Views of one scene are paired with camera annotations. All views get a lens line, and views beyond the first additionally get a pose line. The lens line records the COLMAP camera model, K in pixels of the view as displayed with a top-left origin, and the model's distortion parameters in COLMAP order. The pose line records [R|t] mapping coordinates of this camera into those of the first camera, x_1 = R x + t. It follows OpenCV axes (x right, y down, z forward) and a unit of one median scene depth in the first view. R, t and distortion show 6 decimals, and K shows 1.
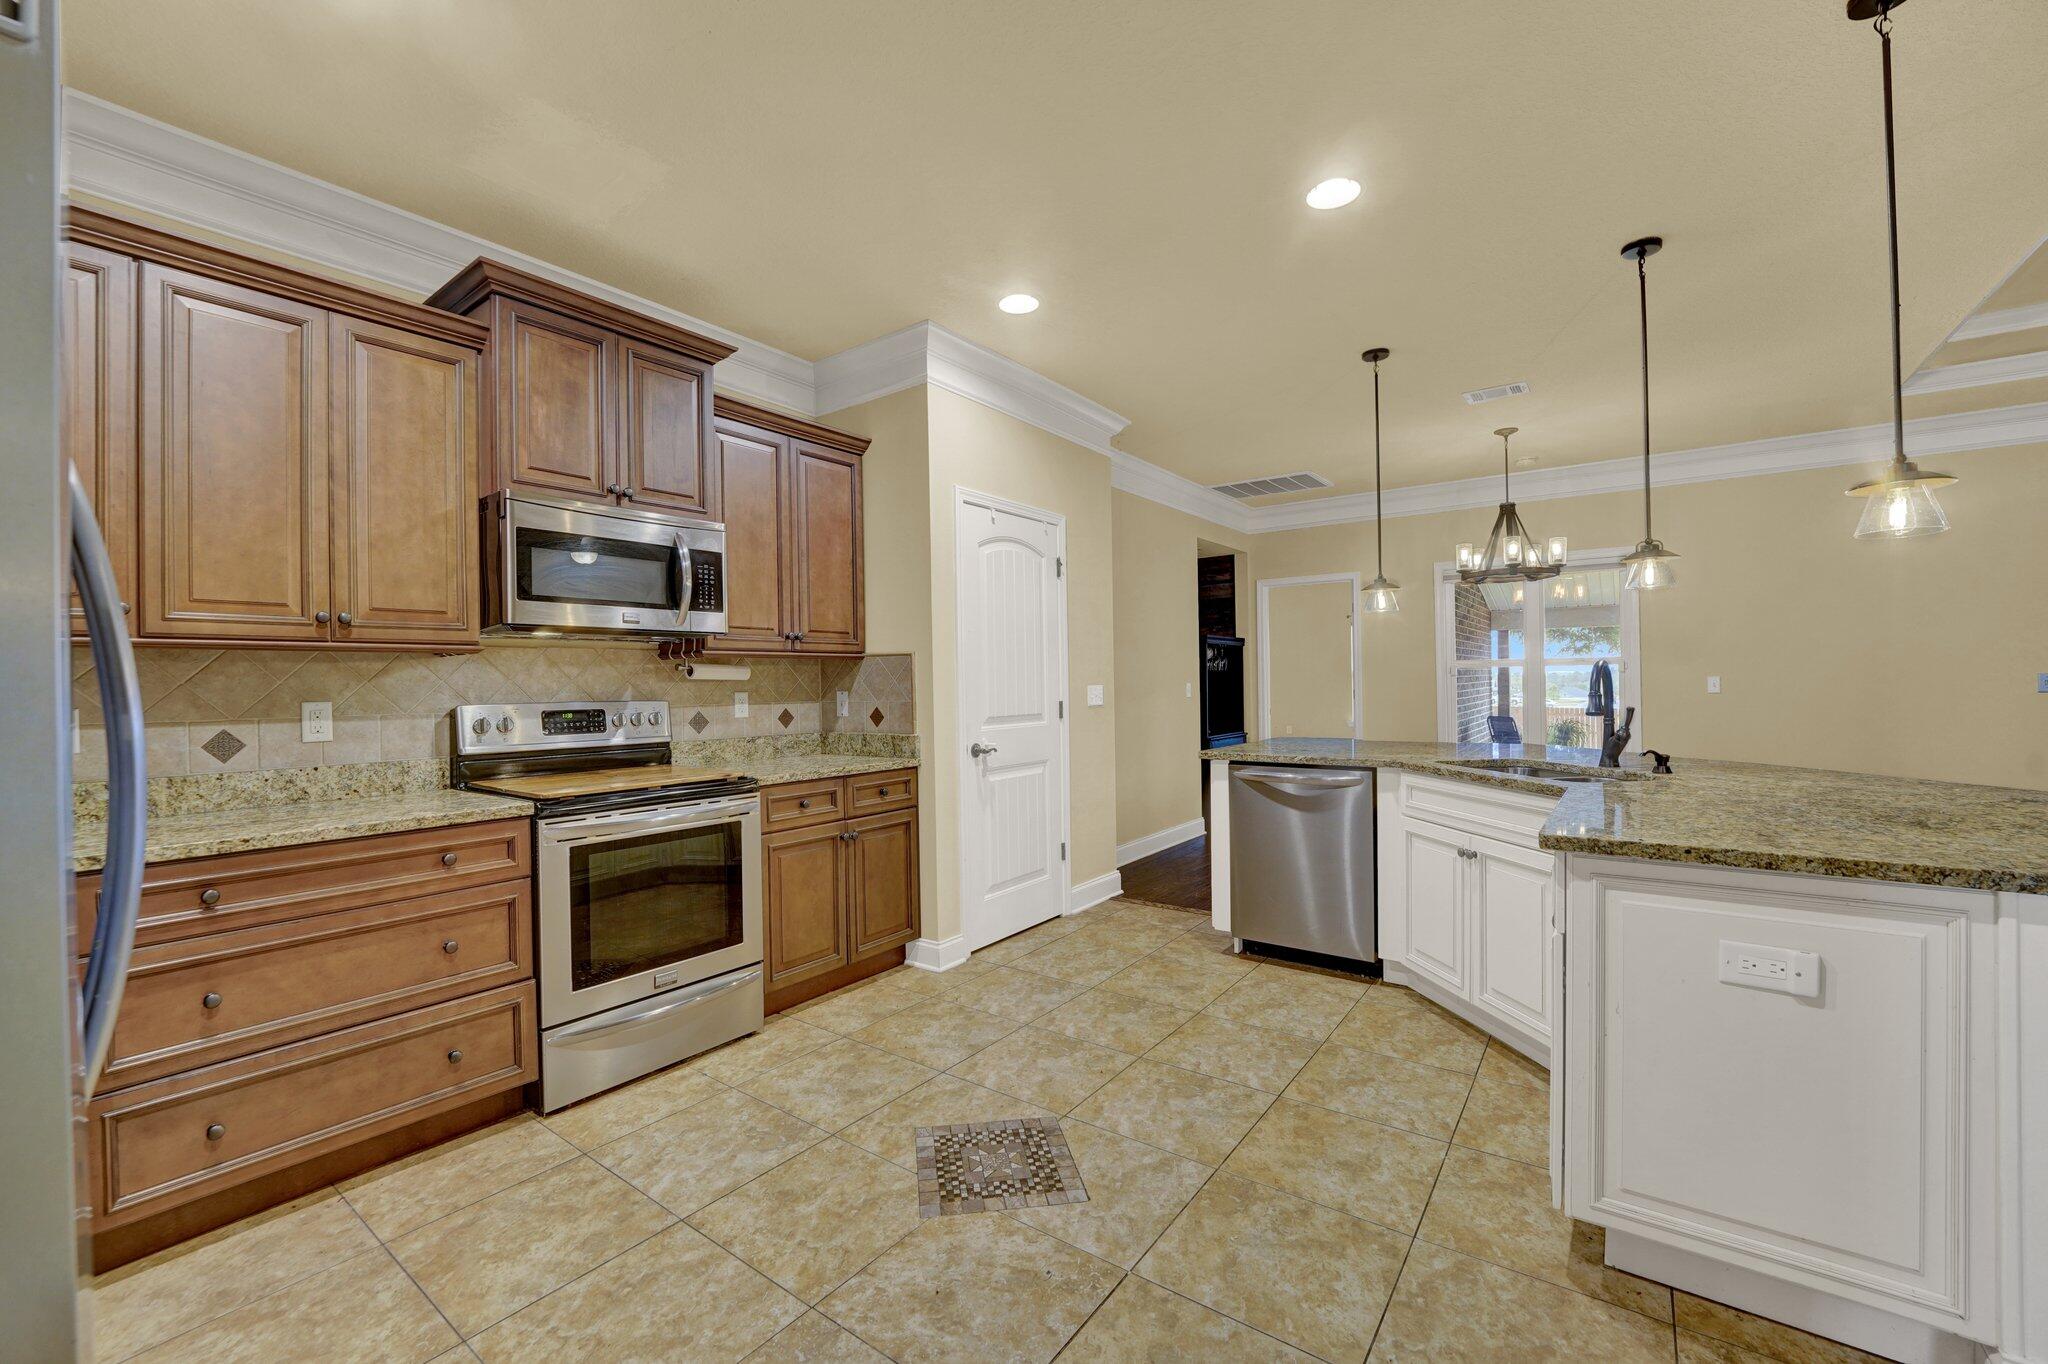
lens RADIAL K [[831.7, 0, 1013.0], [0, 831.7, 688.5], [0, 0, 1]] dist [-0.022868, 0.000505]
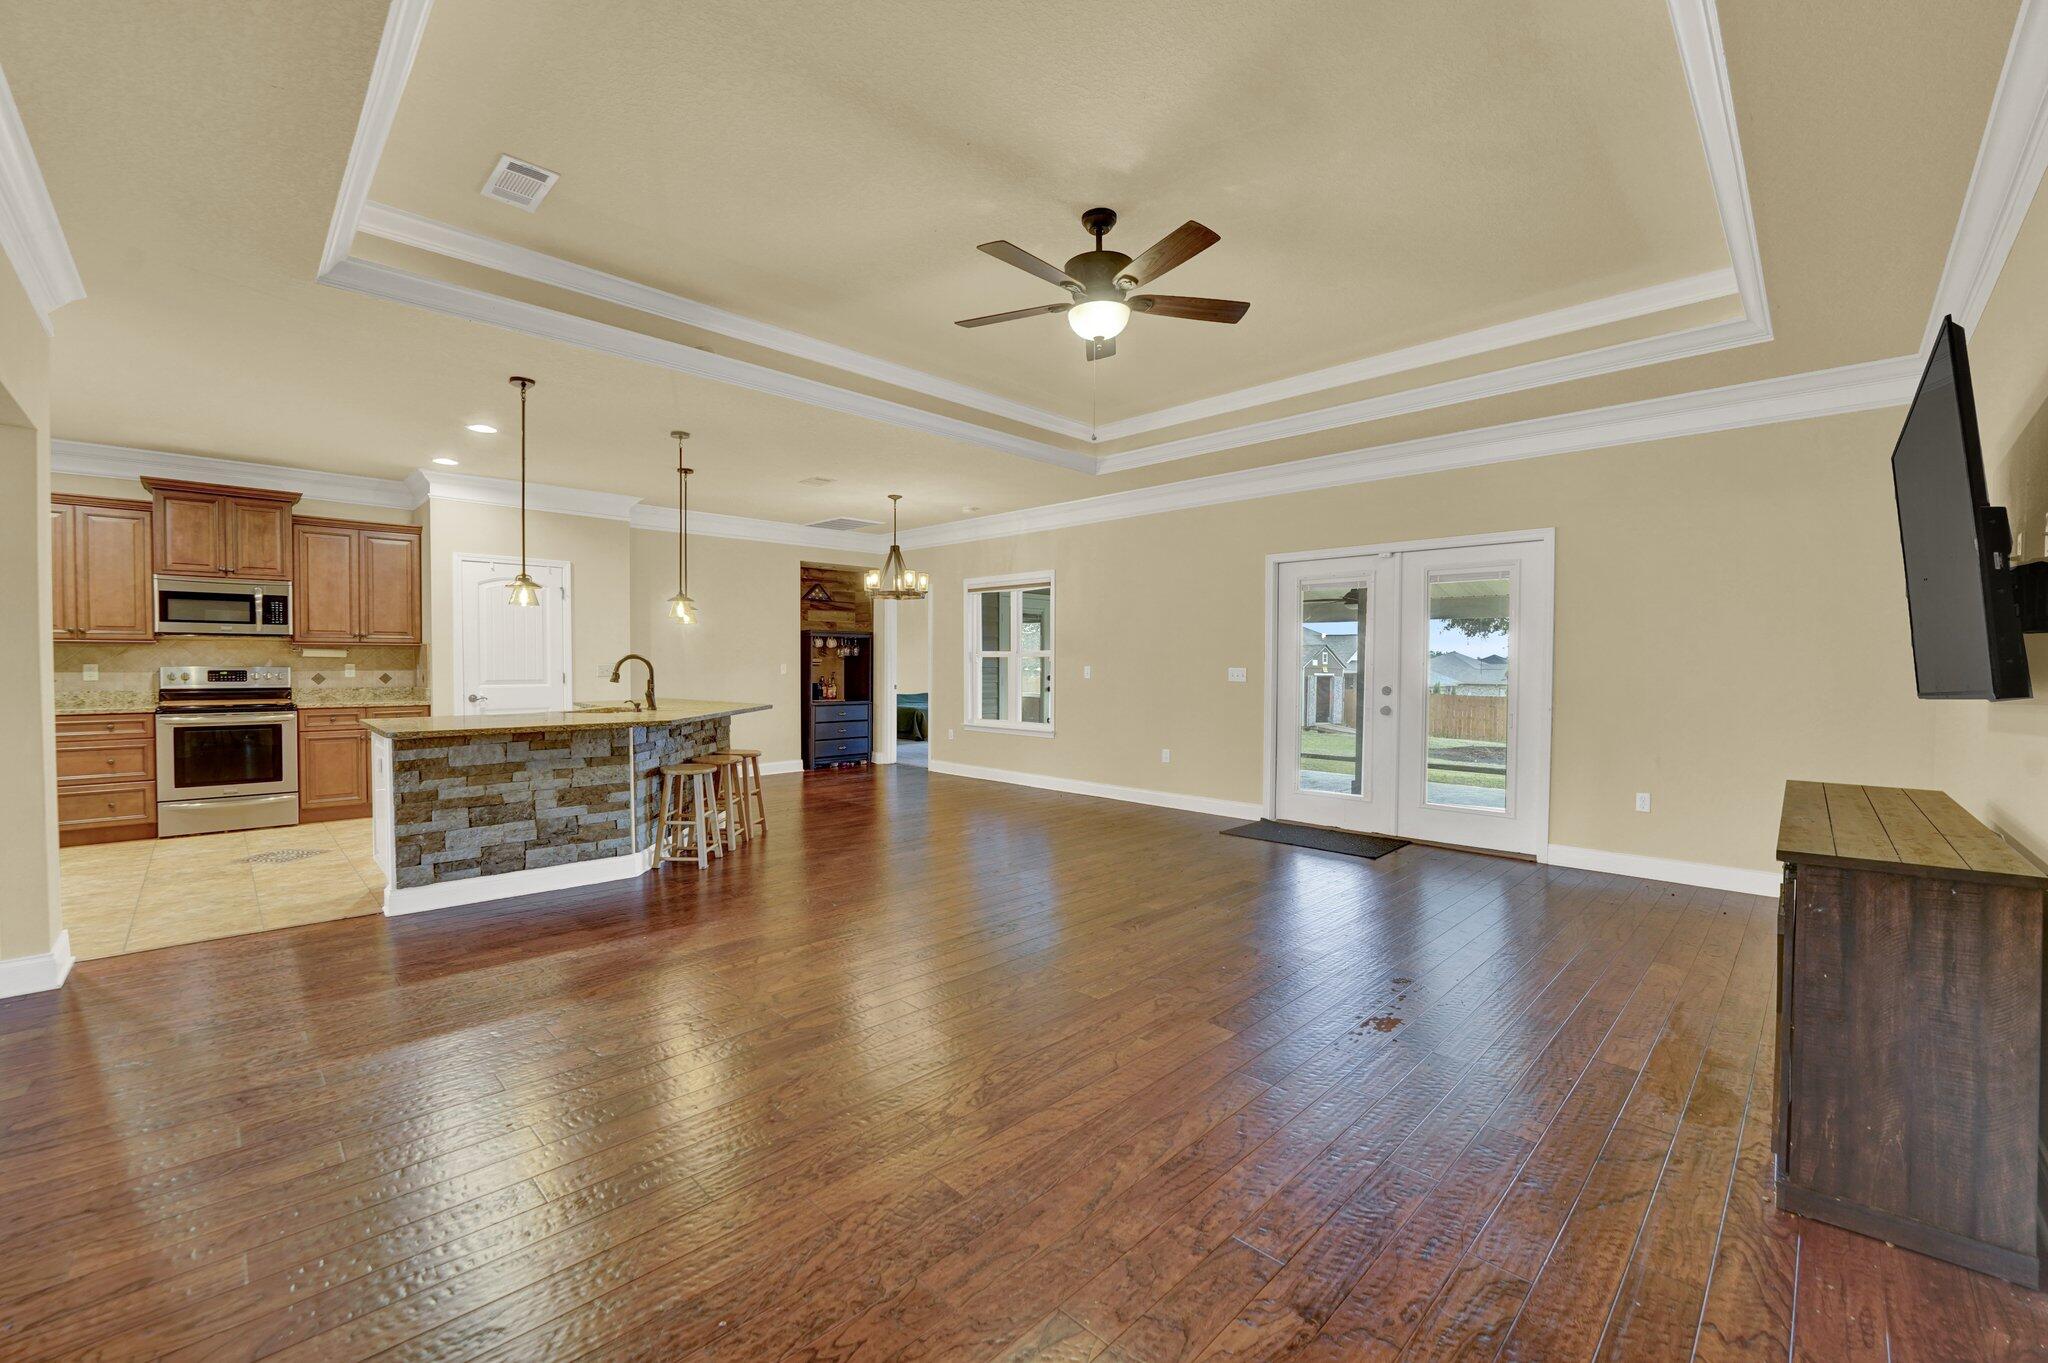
lens RADIAL K [[827.8, 0, 1003.2], [0, 827.8, 682.1], [0, 0, 1]] dist [-0.036033, 0.007175]
pose [[0.988640, 0.023542, -0.148445, 1.712791], [-0.020715, 0.999574, 0.020567, -0.026947], [0.148866, -0.017258, 0.988707, -0.730919]]
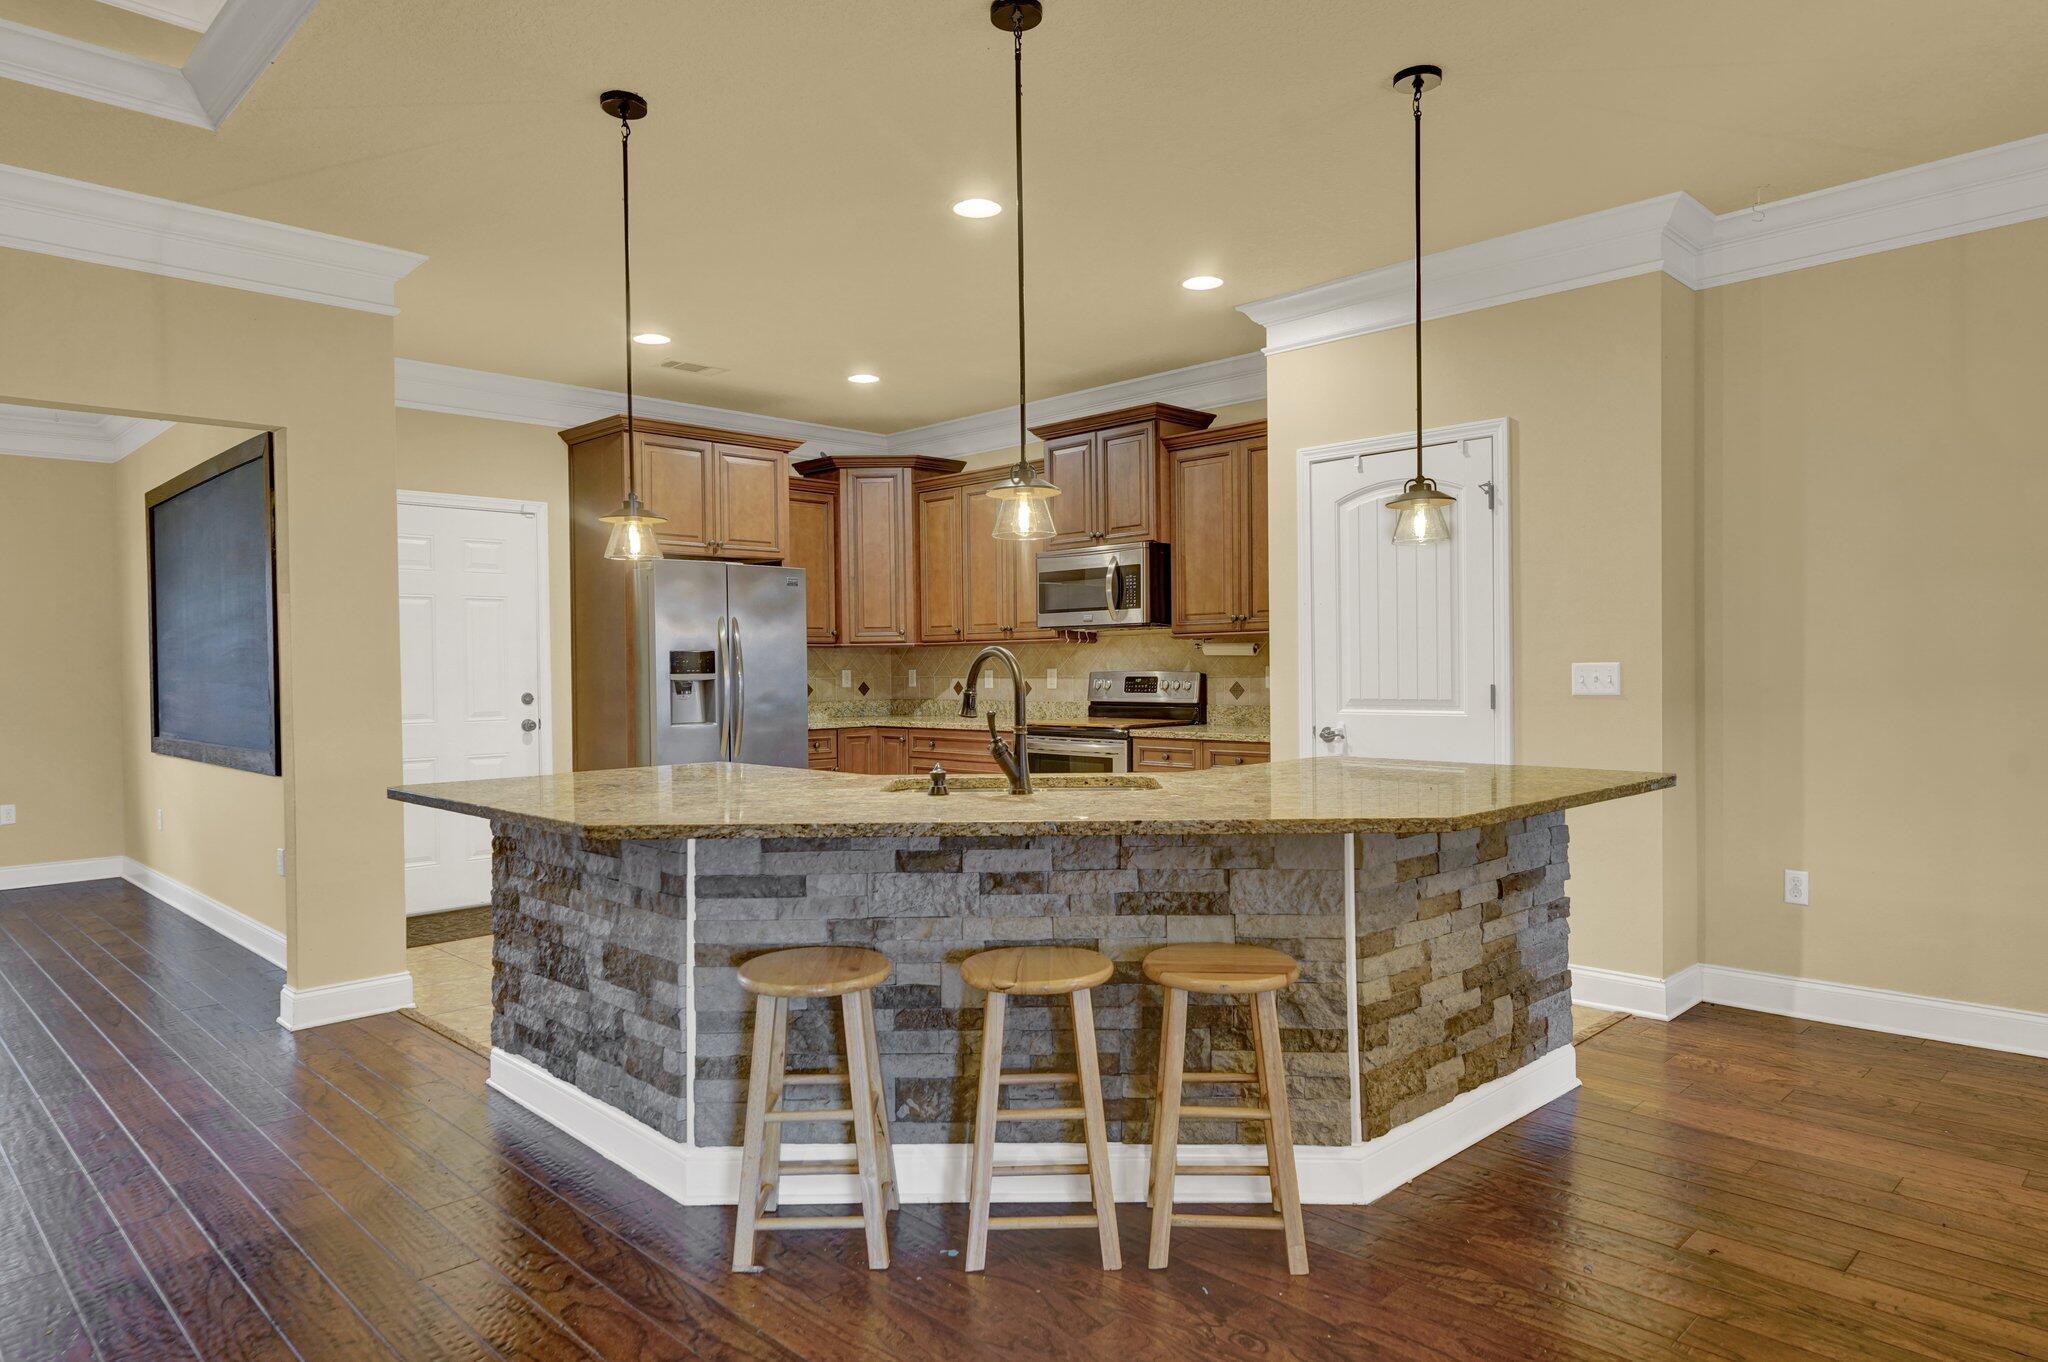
lens RADIAL K [[1232.0, 0, 1018.7], [0, 1232.0, 686.8], [0, 0, 1]] dist [-0.002424, -0.000633]
pose [[-0.146013, 0.034868, -0.988668, 1.676206], [0.009913, 0.999380, 0.033782, -0.032860], [0.989233, -0.004868, -0.146268, 1.091048]]
